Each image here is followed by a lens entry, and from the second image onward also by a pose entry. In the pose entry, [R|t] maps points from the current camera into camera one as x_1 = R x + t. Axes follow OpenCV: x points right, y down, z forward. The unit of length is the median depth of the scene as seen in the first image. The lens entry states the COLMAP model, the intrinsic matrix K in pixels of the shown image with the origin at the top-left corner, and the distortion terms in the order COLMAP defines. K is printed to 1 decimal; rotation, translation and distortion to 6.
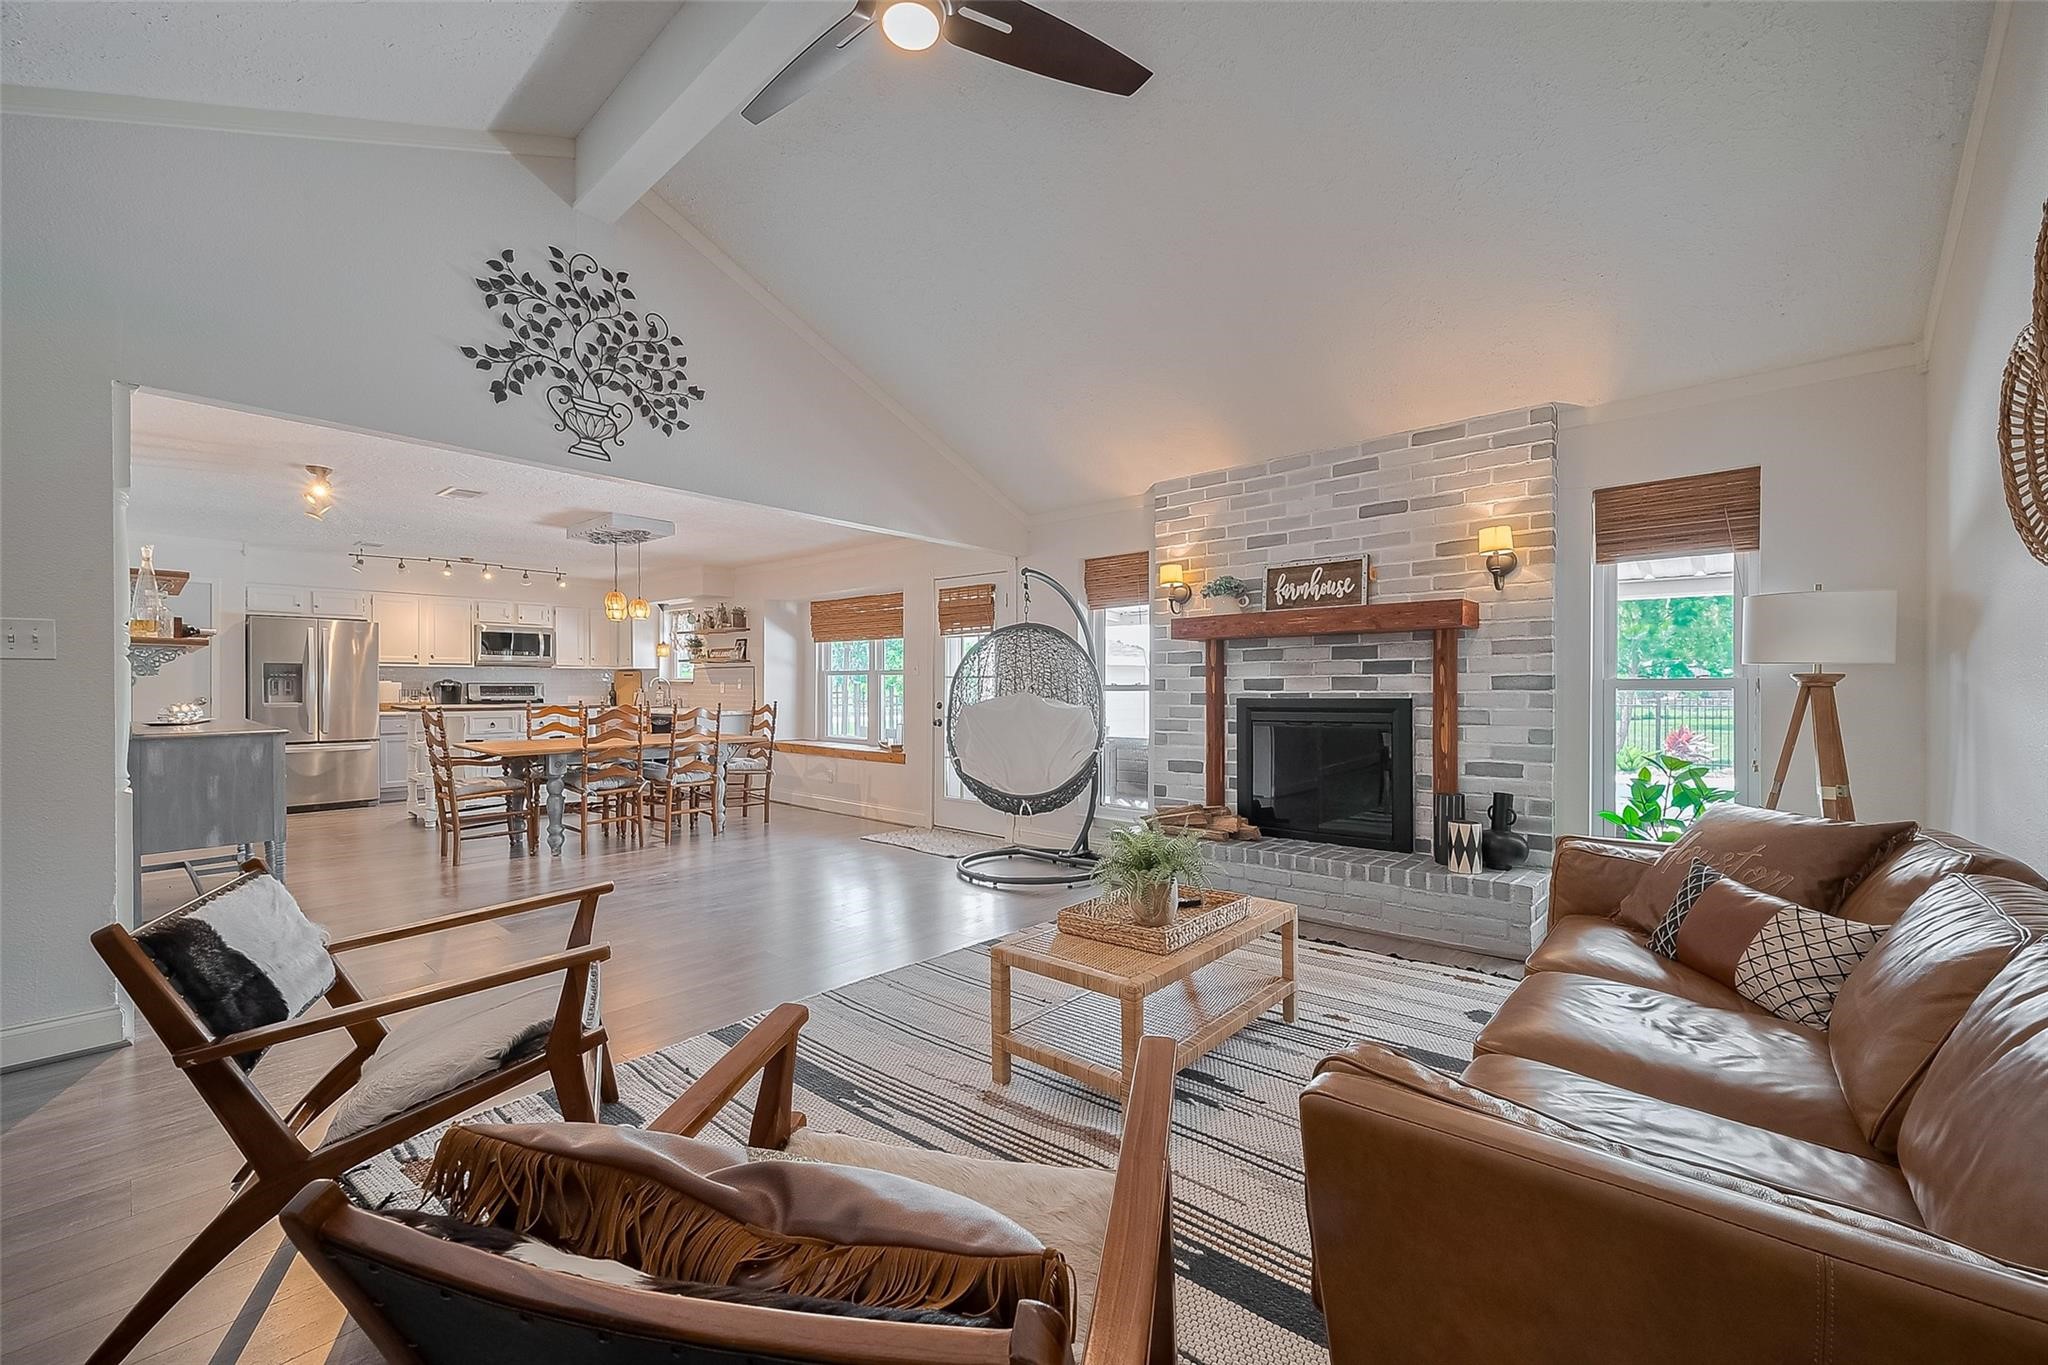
lens RADIAL K [[816.7, 0, 1029.5], [0, 816.7, 688.3], [0, 0, 1]] dist [-0.005733, 0.002181]
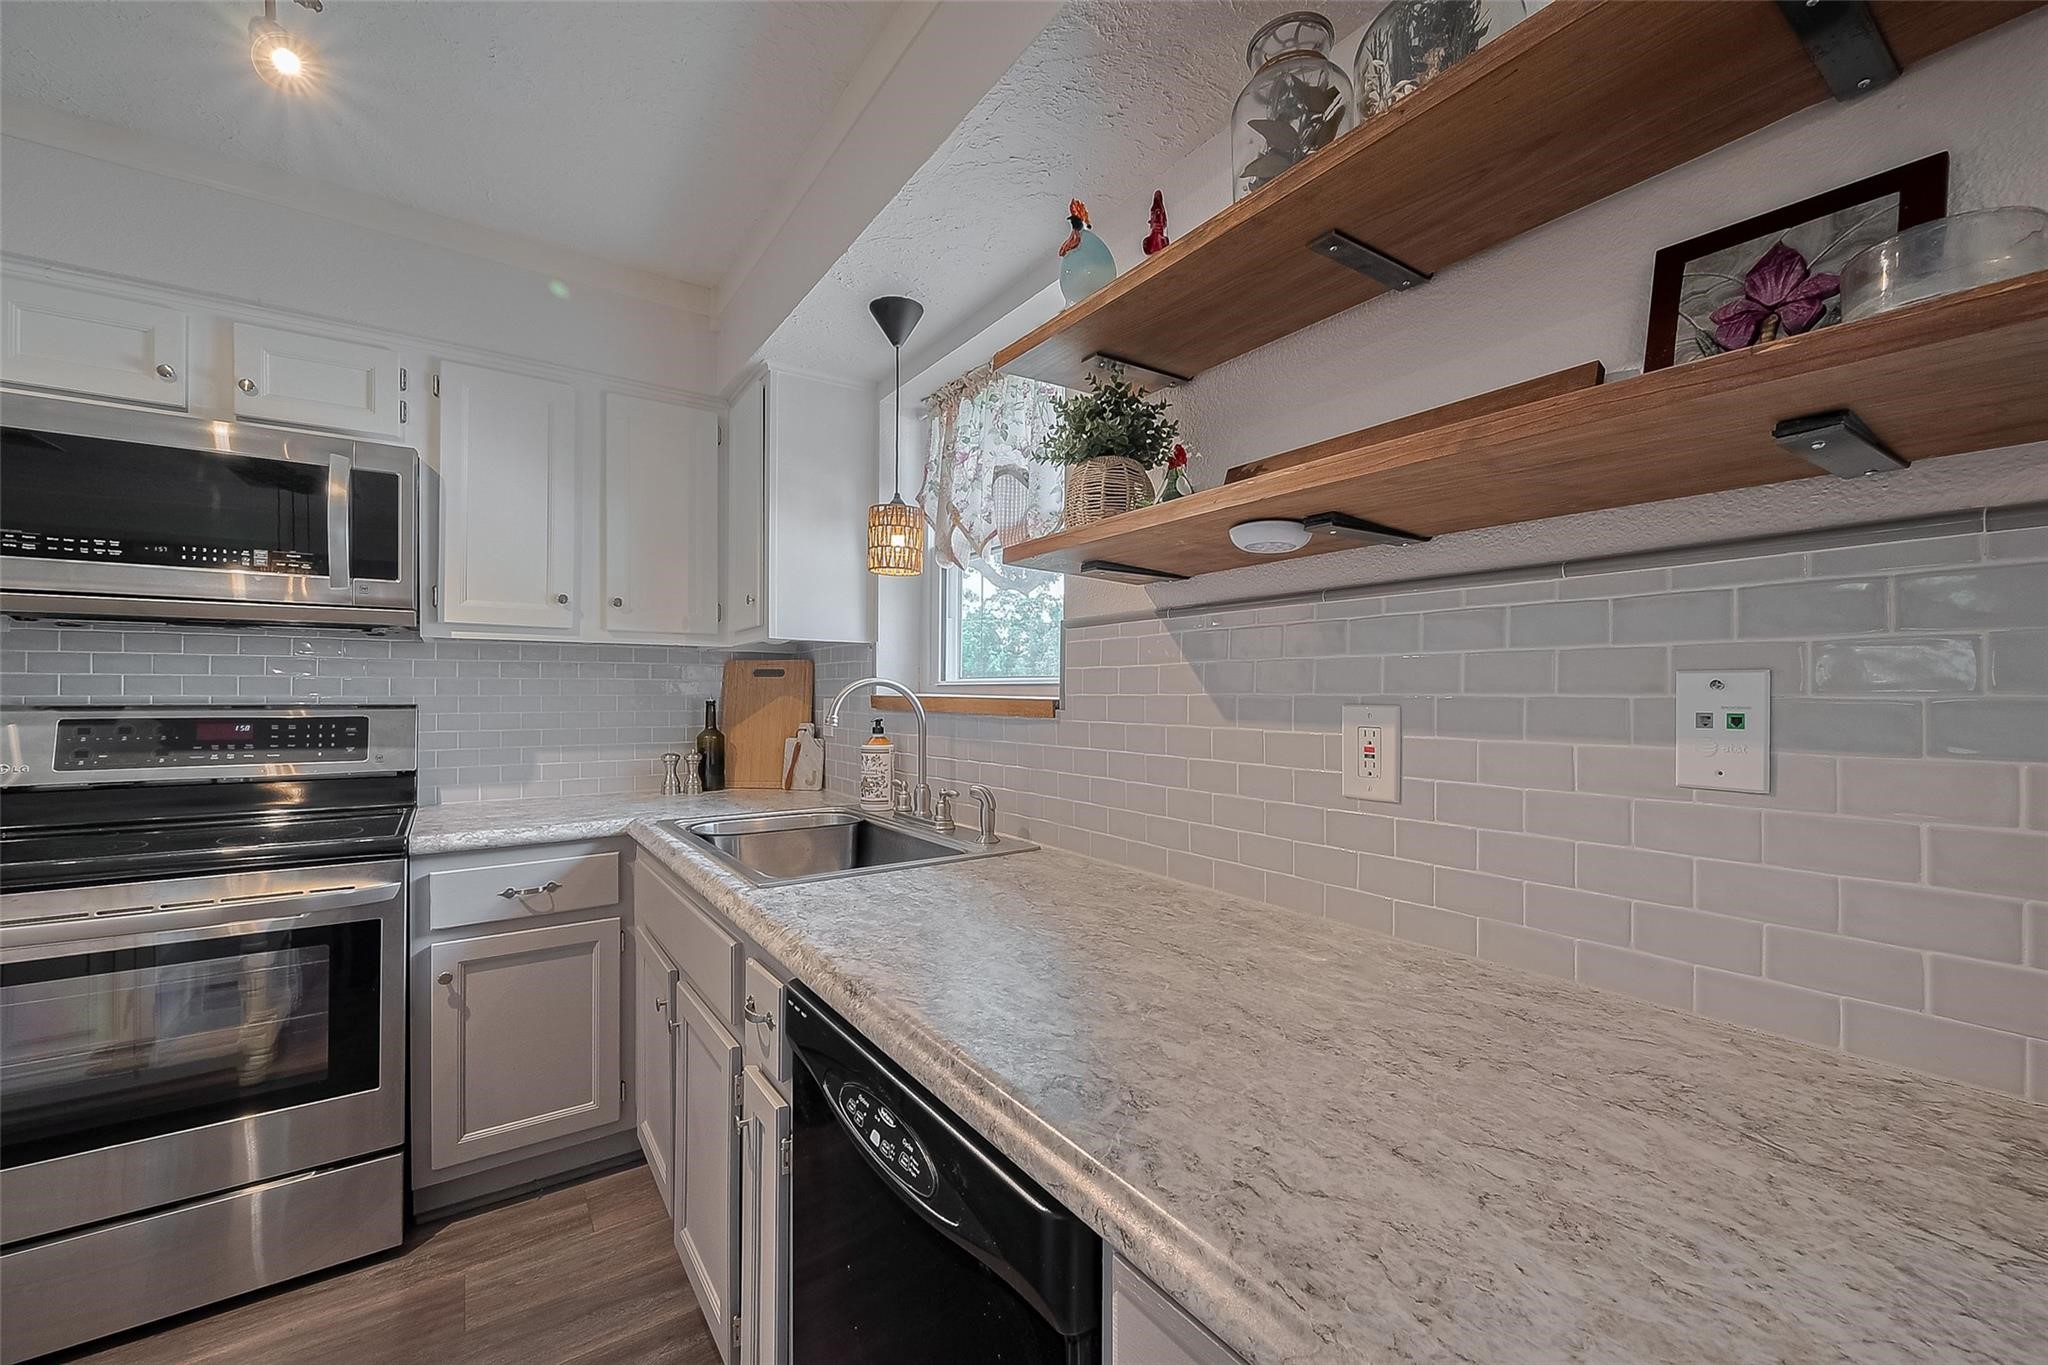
lens RADIAL K [[816.7, 0, 1017.1], [0, 816.7, 685.9], [0, 0, 1]] dist [-0.005733, 0.002181]
pose [[0.971944, -0.003191, -0.235189, -0.944224], [0.000829, 0.999948, -0.010139, -0.023092], [0.235209, 0.009660, 0.971897, 2.056165]]
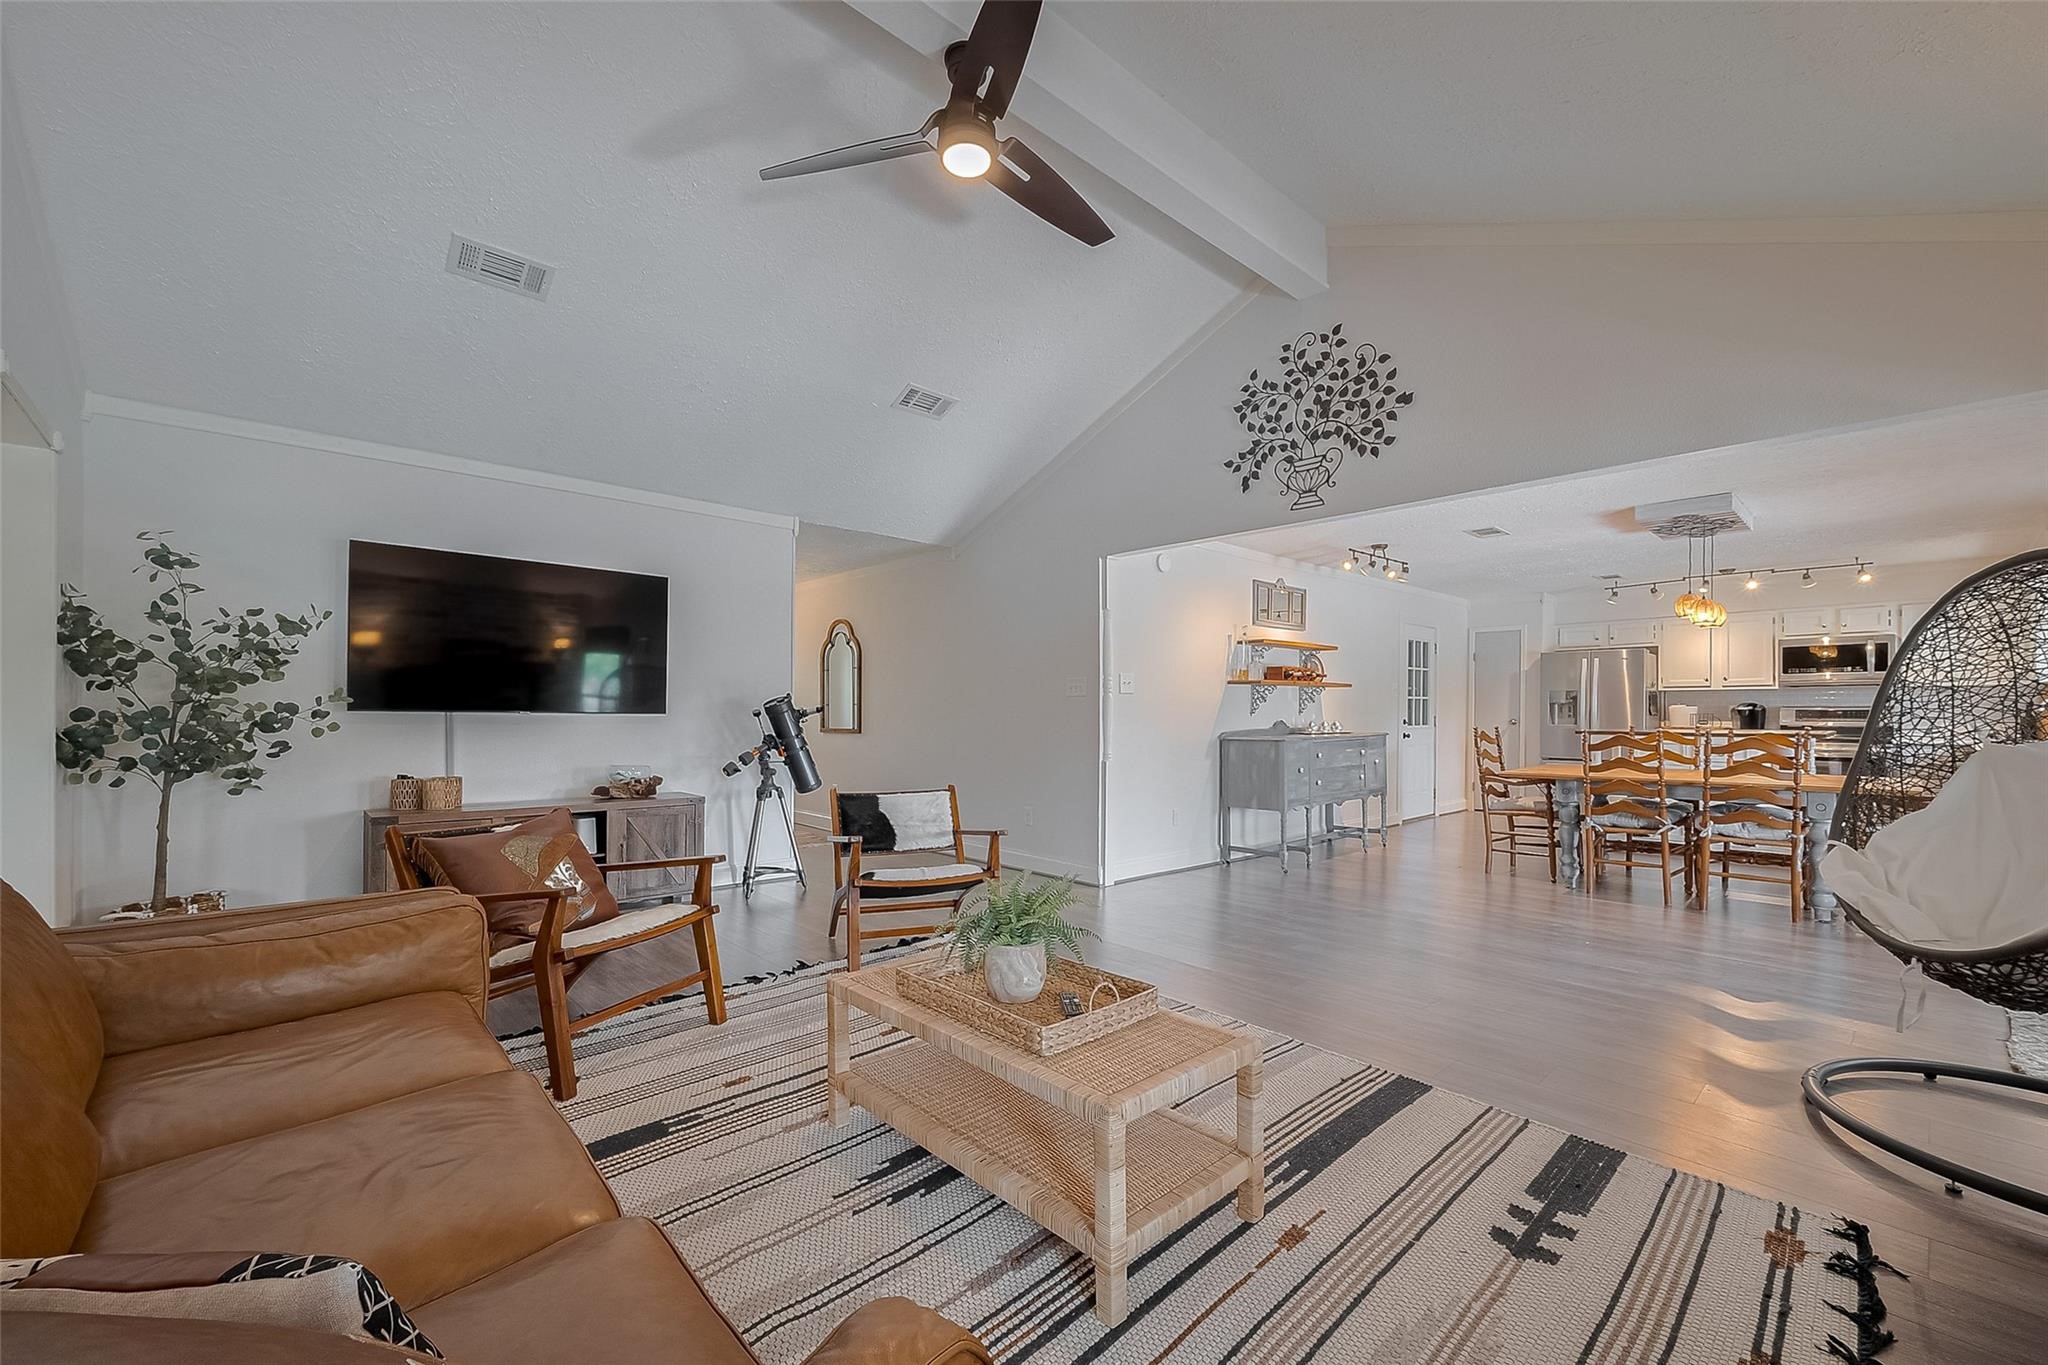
lens RADIAL K [[816.7, 0, 1053.2], [0, 816.7, 708.3], [0, 0, 1]] dist [-0.005733, 0.002181]
pose [[-0.093187, -0.005401, -0.995634, 0.606046], [-0.002994, 0.999982, -0.005145, 0.005564], [0.995644, 0.002501, -0.093202, 0.716810]]
